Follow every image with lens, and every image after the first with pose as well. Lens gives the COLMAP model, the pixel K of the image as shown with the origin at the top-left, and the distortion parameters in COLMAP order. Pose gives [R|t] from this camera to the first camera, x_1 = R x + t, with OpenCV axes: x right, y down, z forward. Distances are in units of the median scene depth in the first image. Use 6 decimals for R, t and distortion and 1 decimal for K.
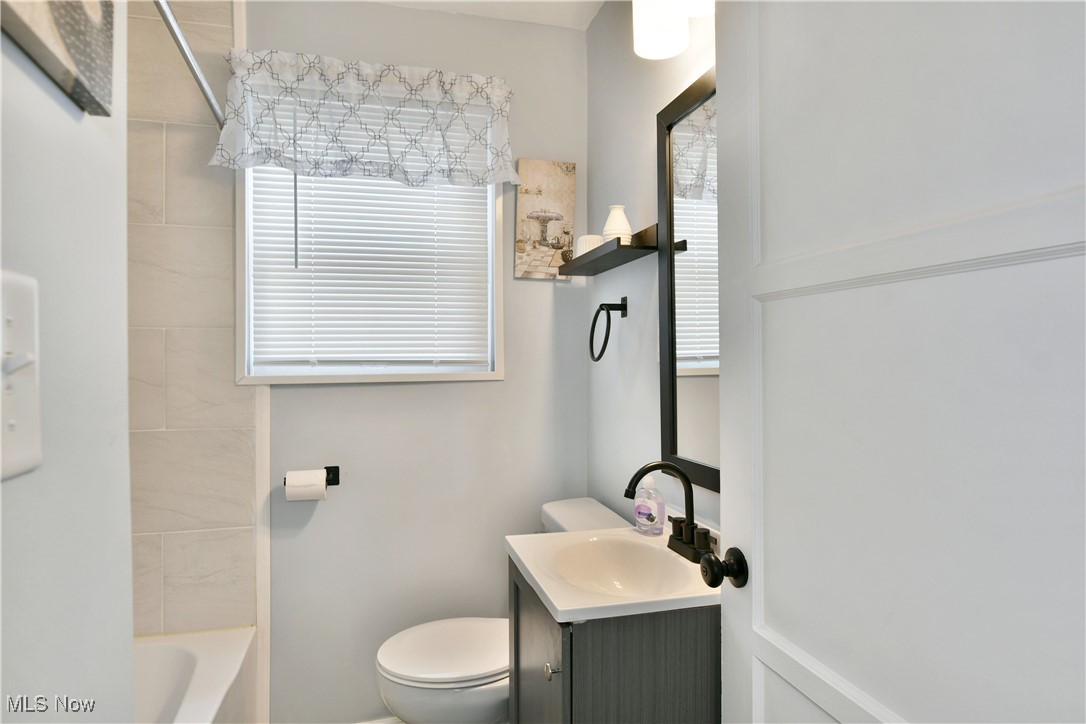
lens RADIAL K [[658.6, 0, 541.8], [0, 658.6, 361.4], [0, 0, 1]] dist [-0.013738, -0.004992]
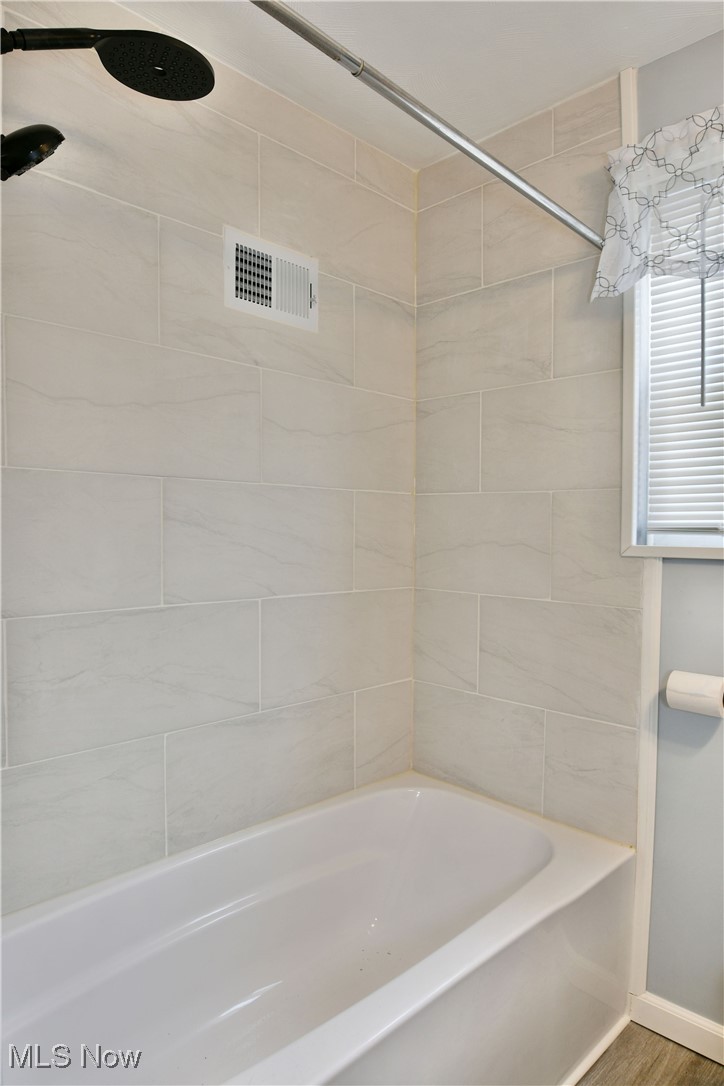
lens RADIAL K [[658.6, 0, 360.6], [0, 658.6, 540.2], [0, 0, 1]] dist [-0.013738, -0.004992]
pose [[0.490965, 0.026366, -0.870780, 0.102089], [-0.011380, 0.999651, 0.023851, -0.000537], [0.871105, -0.001801, 0.491094, 0.297791]]
